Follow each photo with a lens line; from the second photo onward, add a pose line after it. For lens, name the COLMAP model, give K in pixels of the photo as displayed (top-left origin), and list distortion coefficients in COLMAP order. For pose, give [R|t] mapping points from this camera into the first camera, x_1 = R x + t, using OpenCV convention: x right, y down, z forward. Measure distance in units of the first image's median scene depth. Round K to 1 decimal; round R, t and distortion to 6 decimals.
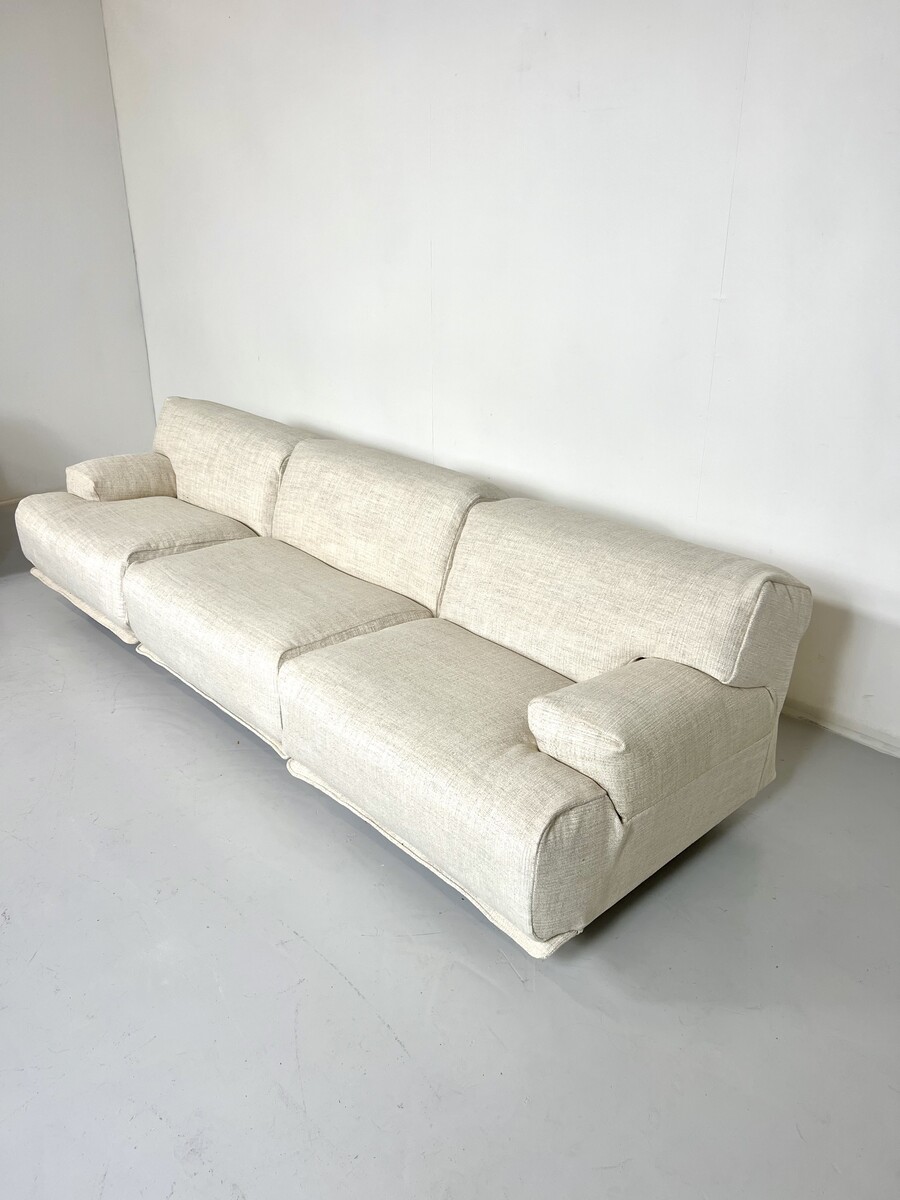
lens RADIAL K [[908.8, 0, 457.3], [0, 908.8, 595.2], [0, 0, 1]] dist [0.059687, -0.028017]
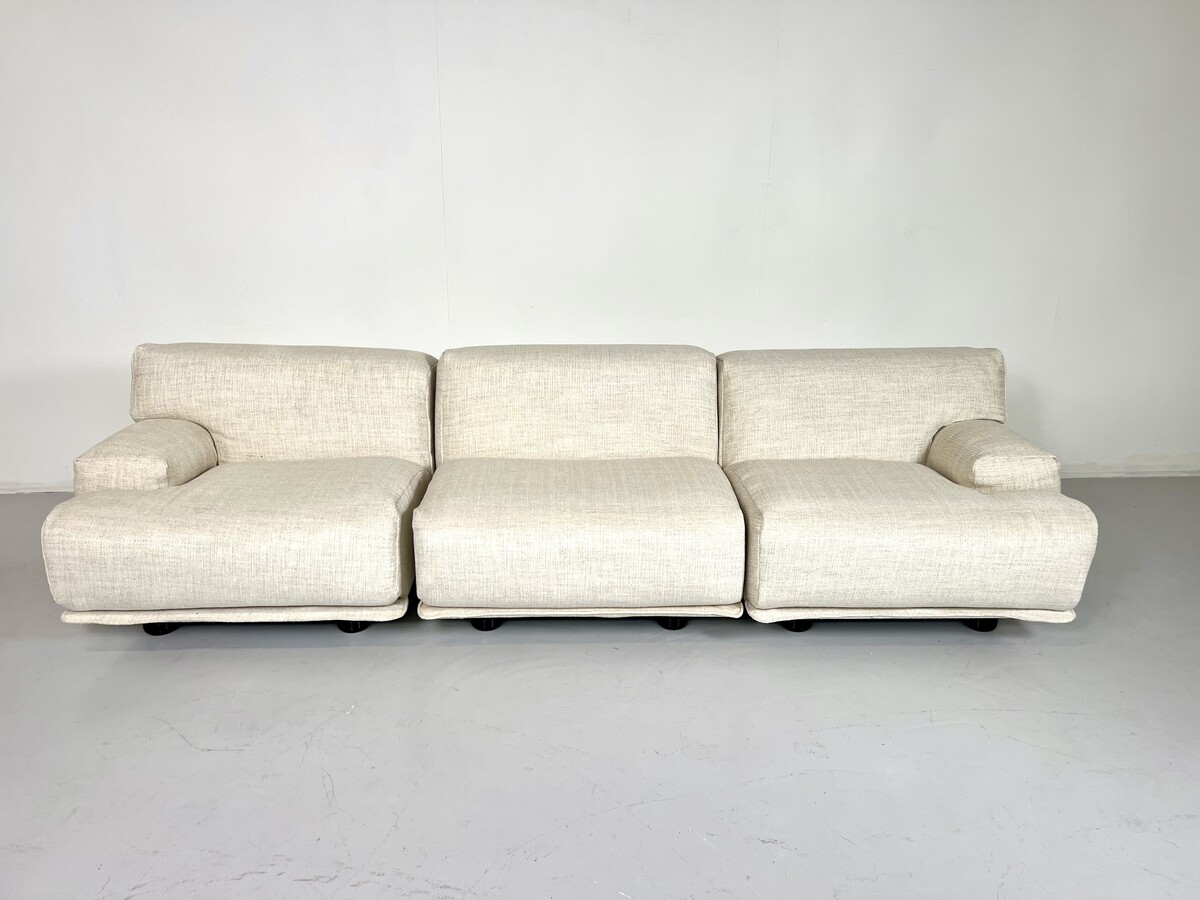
lens RADIAL K [[908.8, 0, 601.7], [0, 908.8, 452.3], [0, 0, 1]] dist [0.059687, -0.028017]
pose [[0.652493, -0.235478, 0.720280, -0.828401], [0.285776, 0.956779, 0.053914, -0.084405], [-0.701844, 0.170660, 0.691585, 0.295849]]
